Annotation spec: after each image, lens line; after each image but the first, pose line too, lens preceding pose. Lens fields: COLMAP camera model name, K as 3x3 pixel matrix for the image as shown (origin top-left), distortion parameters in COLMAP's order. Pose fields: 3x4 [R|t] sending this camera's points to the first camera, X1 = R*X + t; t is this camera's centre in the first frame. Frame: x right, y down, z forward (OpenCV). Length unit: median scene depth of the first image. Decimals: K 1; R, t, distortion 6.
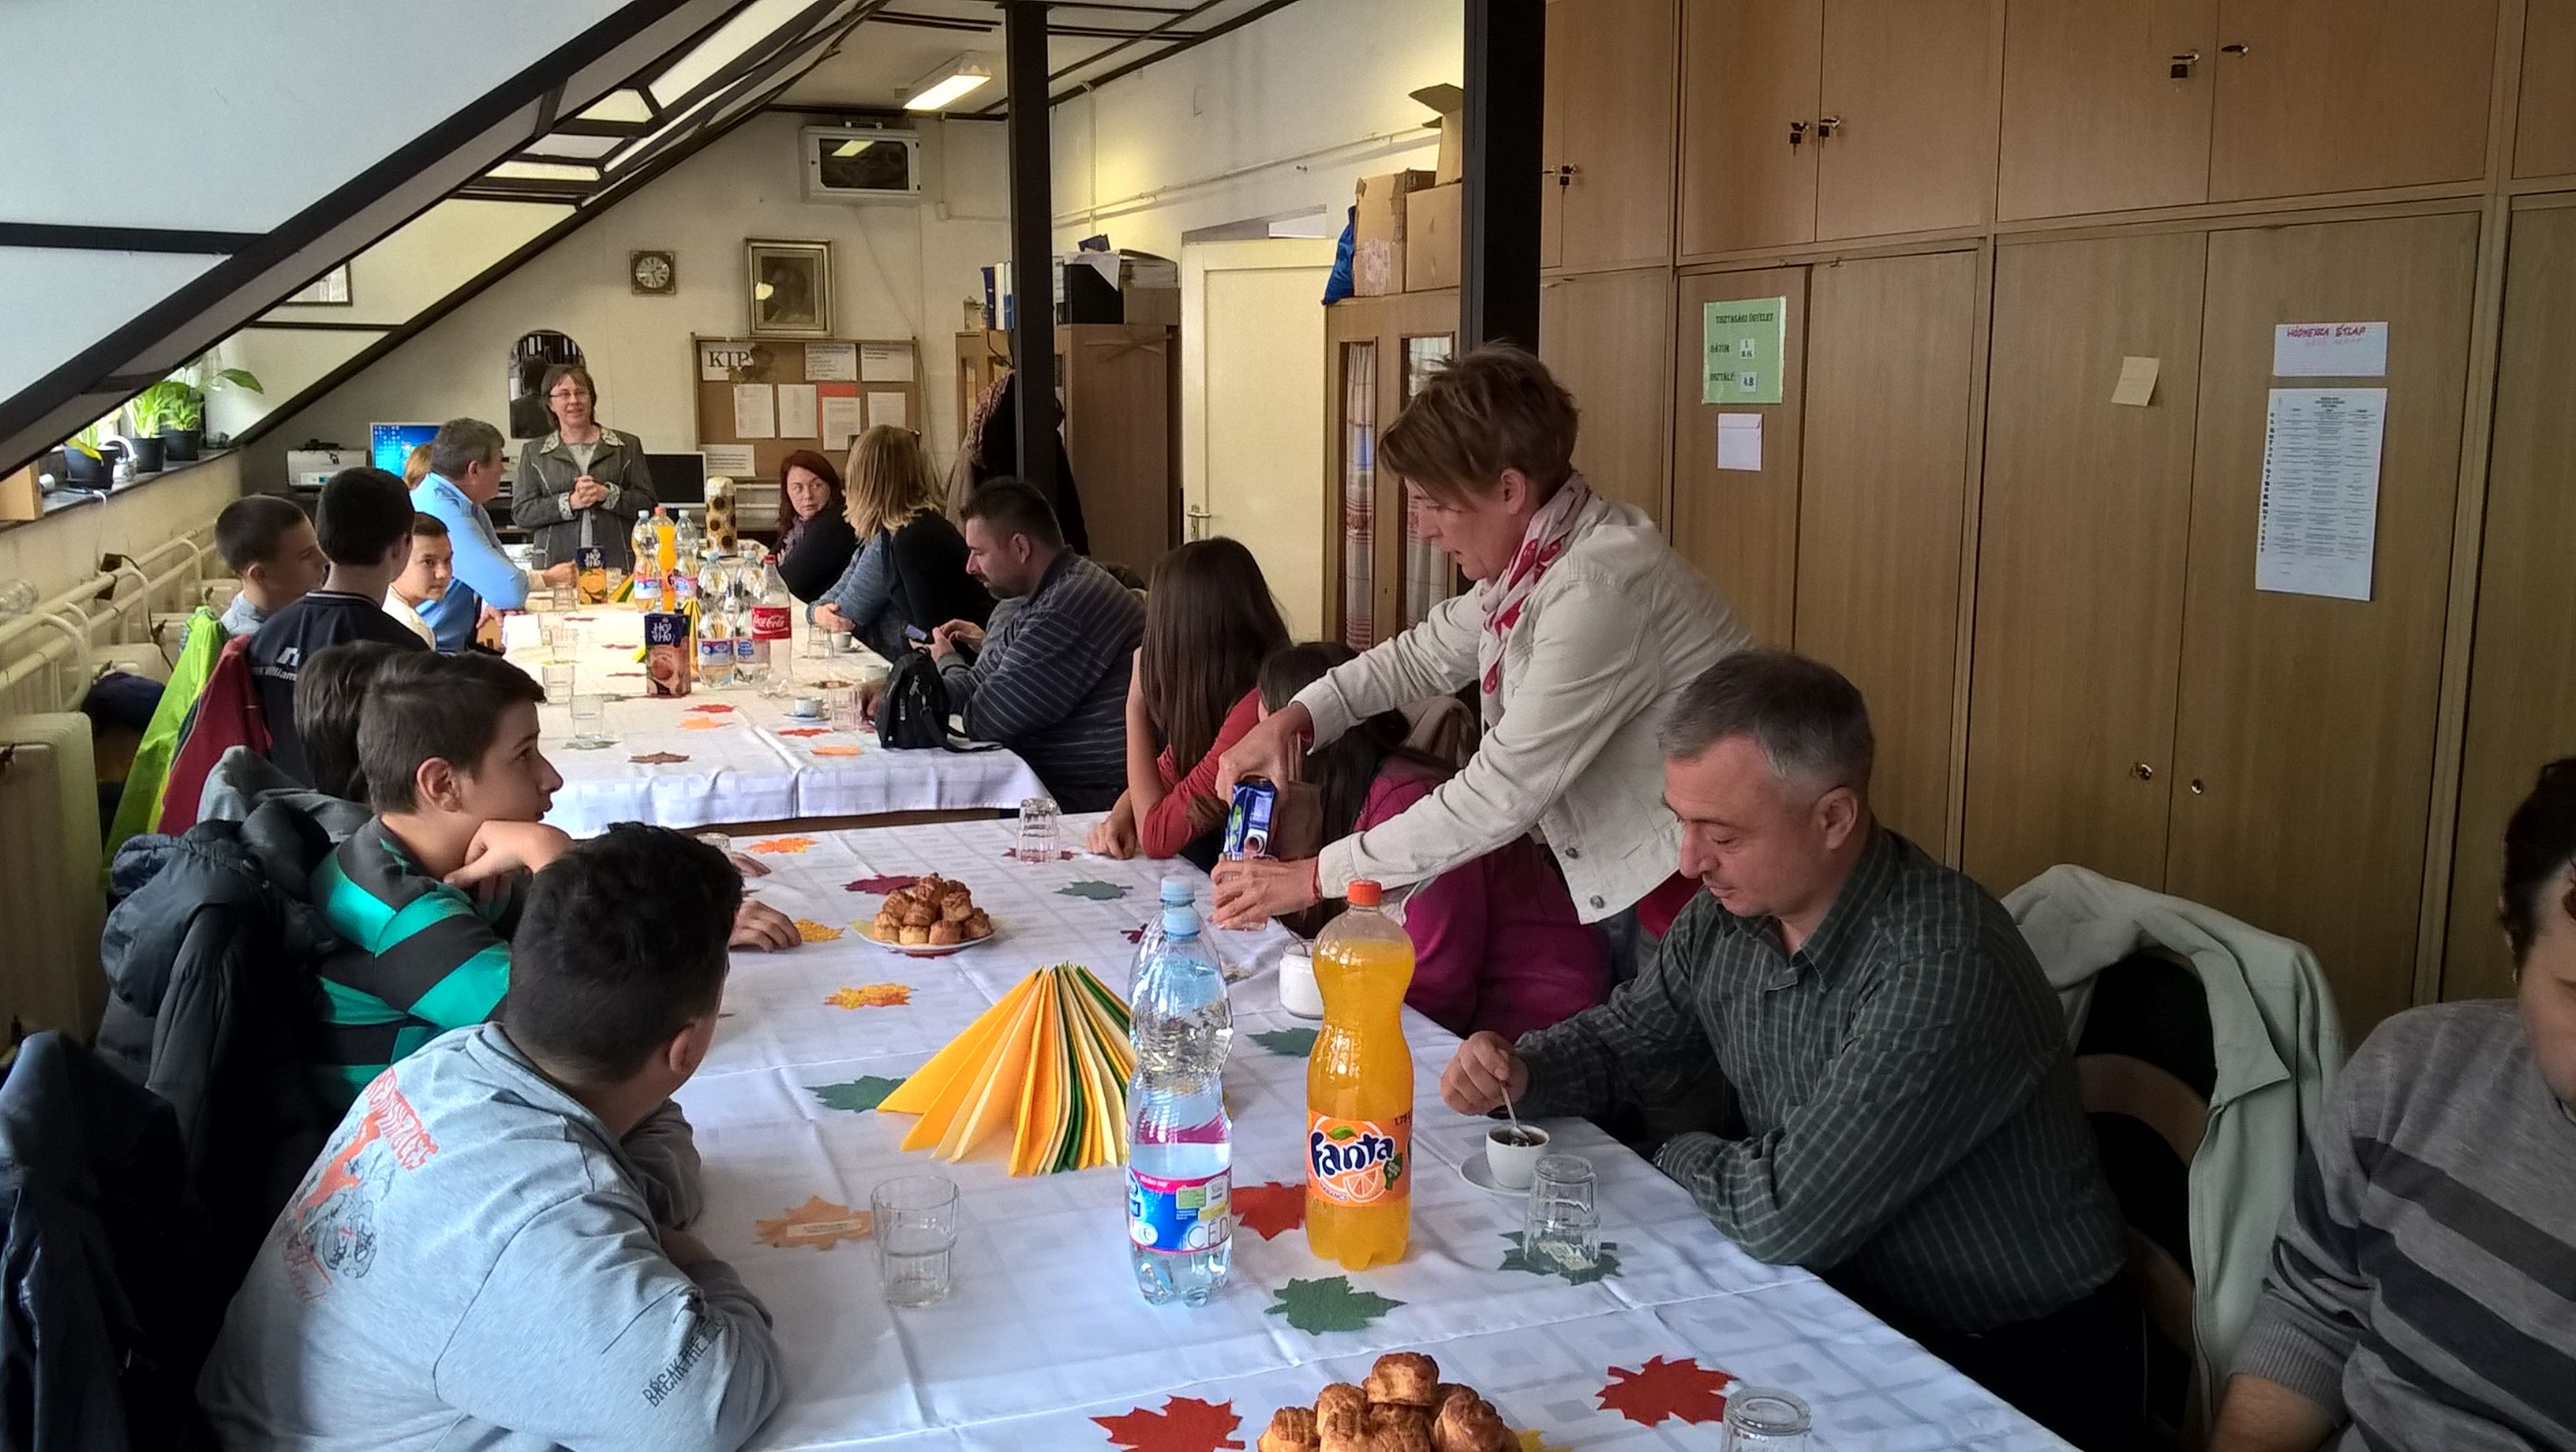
lens RADIAL K [[2197.2, 0, 1288.0], [0, 2197.2, 726.0], [0, 0, 1]] dist [0.082482, -0.288490]
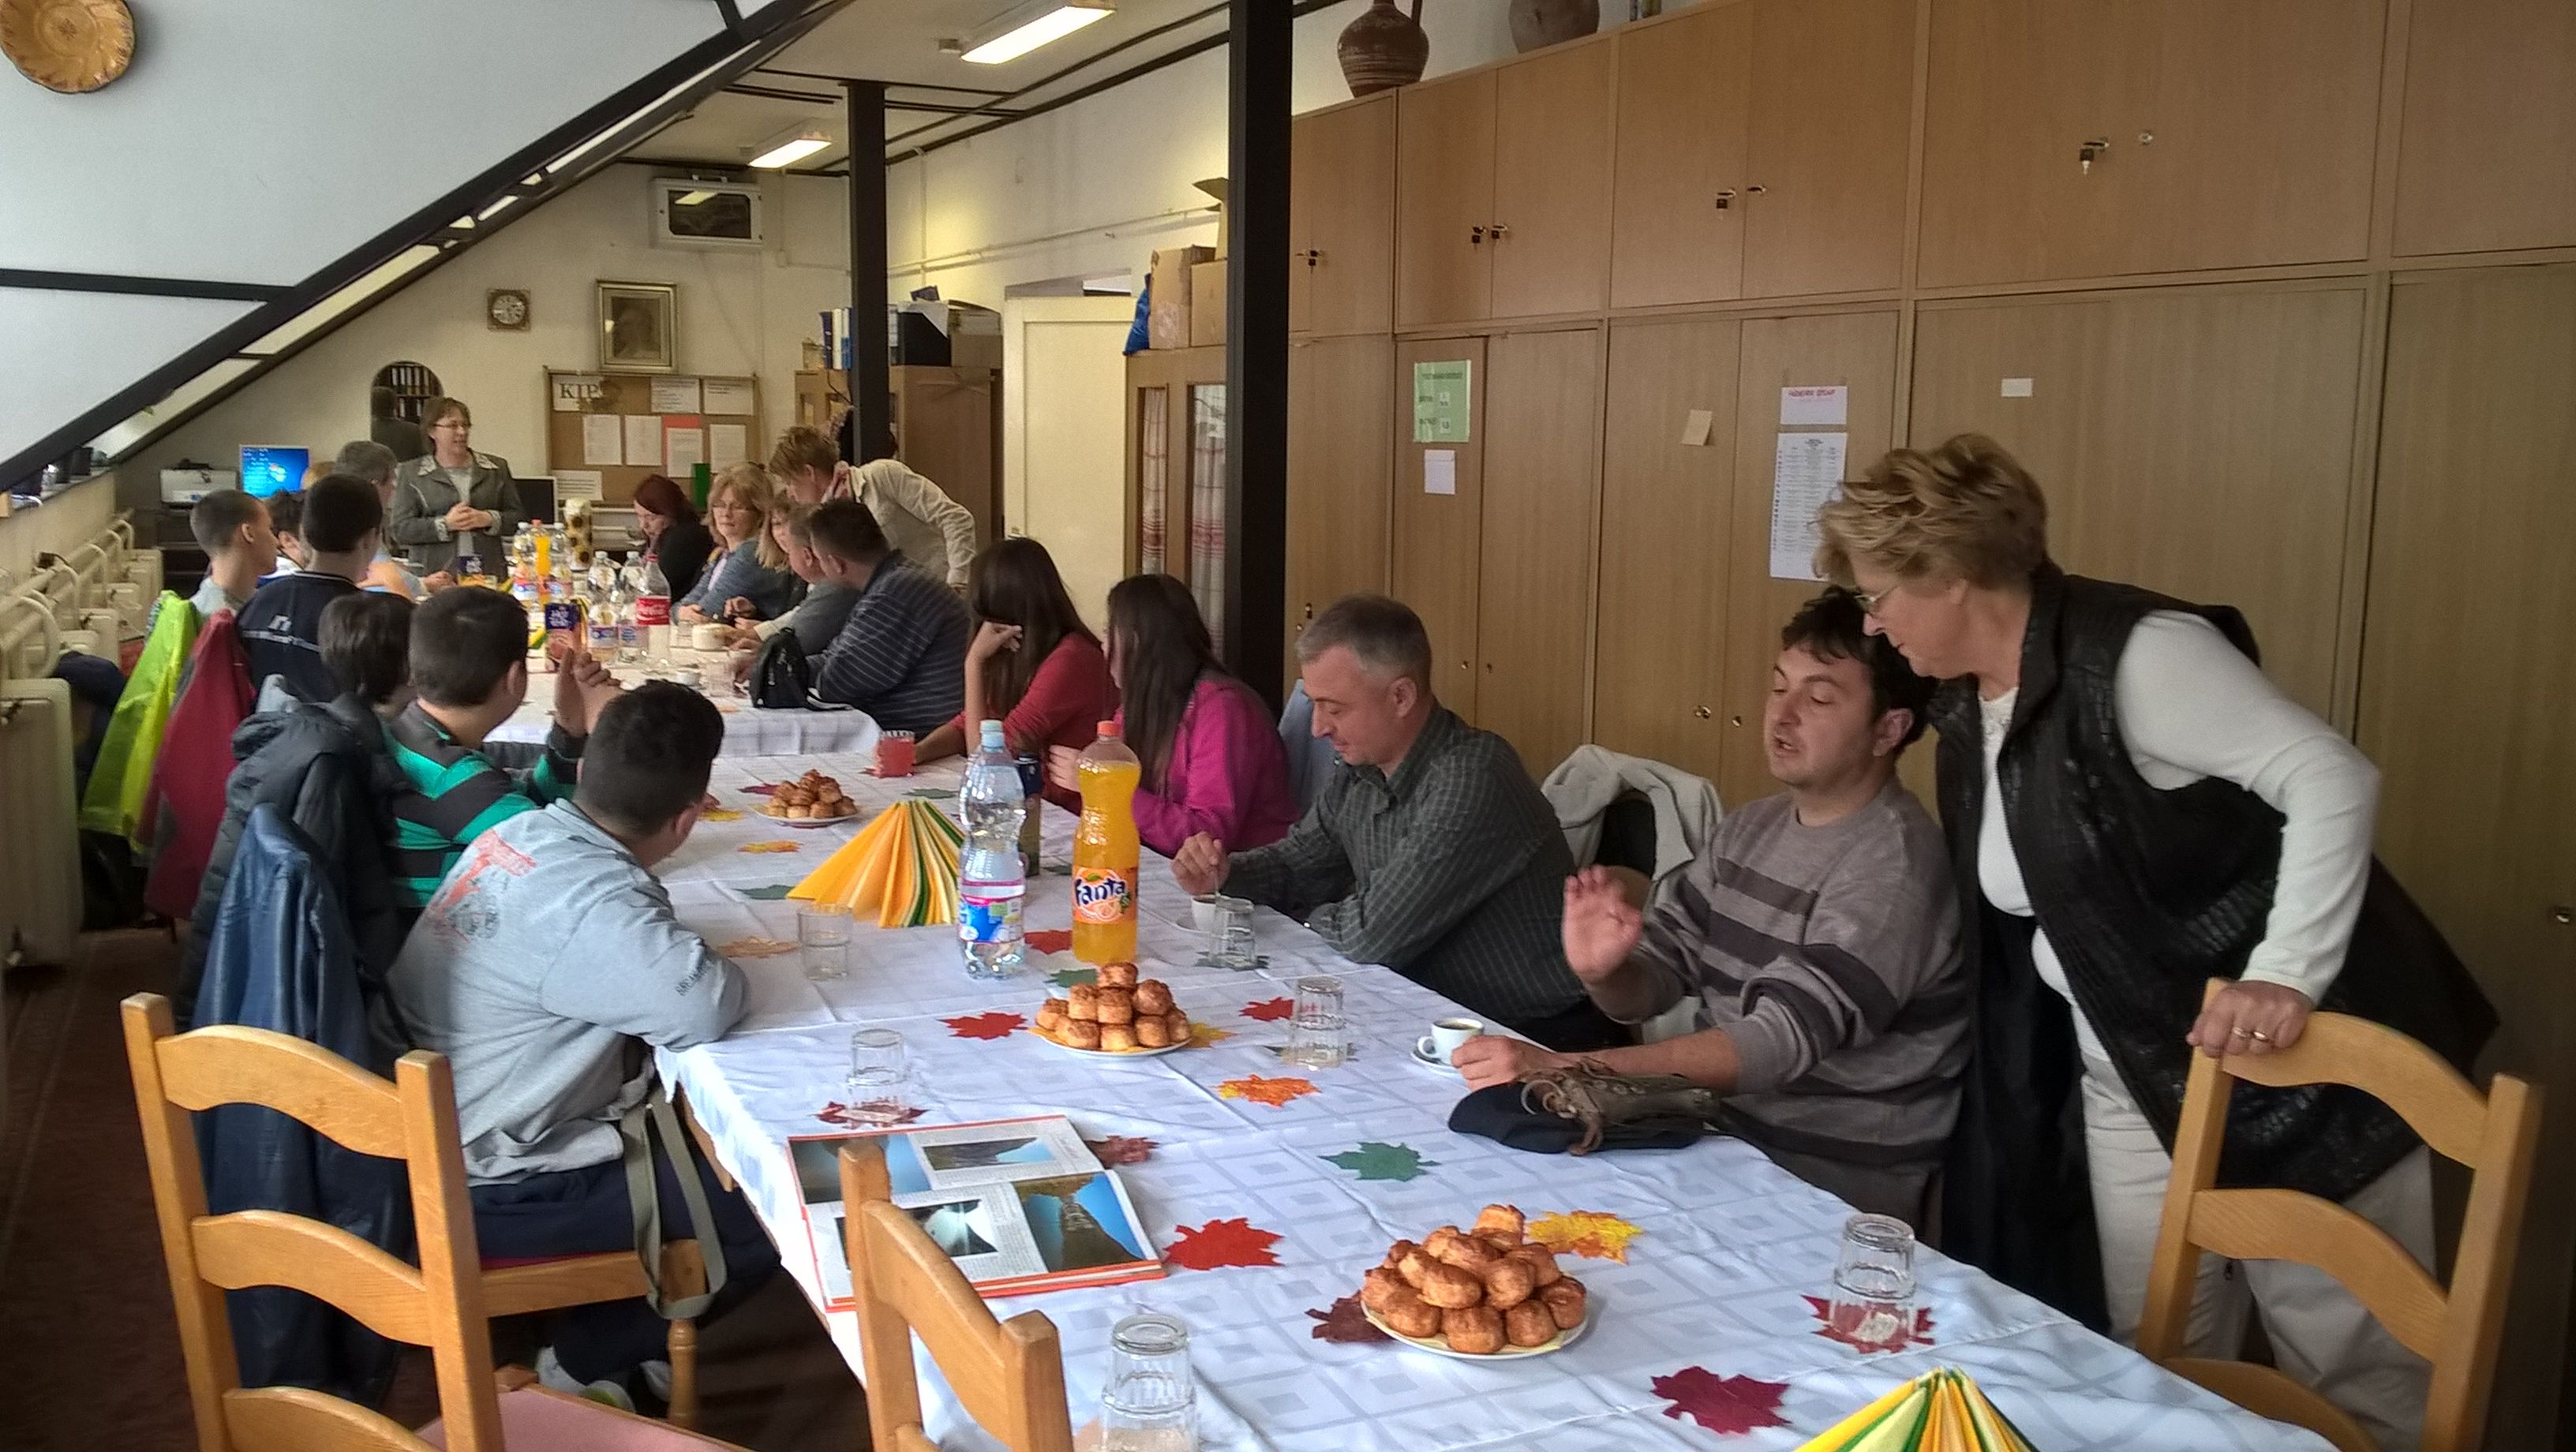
lens RADIAL K [[2197.2, 0, 1288.0], [0, 2197.2, 726.0], [0, 0, 1]] dist [0.082482, -0.288490]
pose [[0.996755, 0.007618, 0.080135, 0.014978], [-0.006008, 0.999776, -0.020312, 0.043738], [-0.080272, 0.019765, 0.996577, -0.254441]]
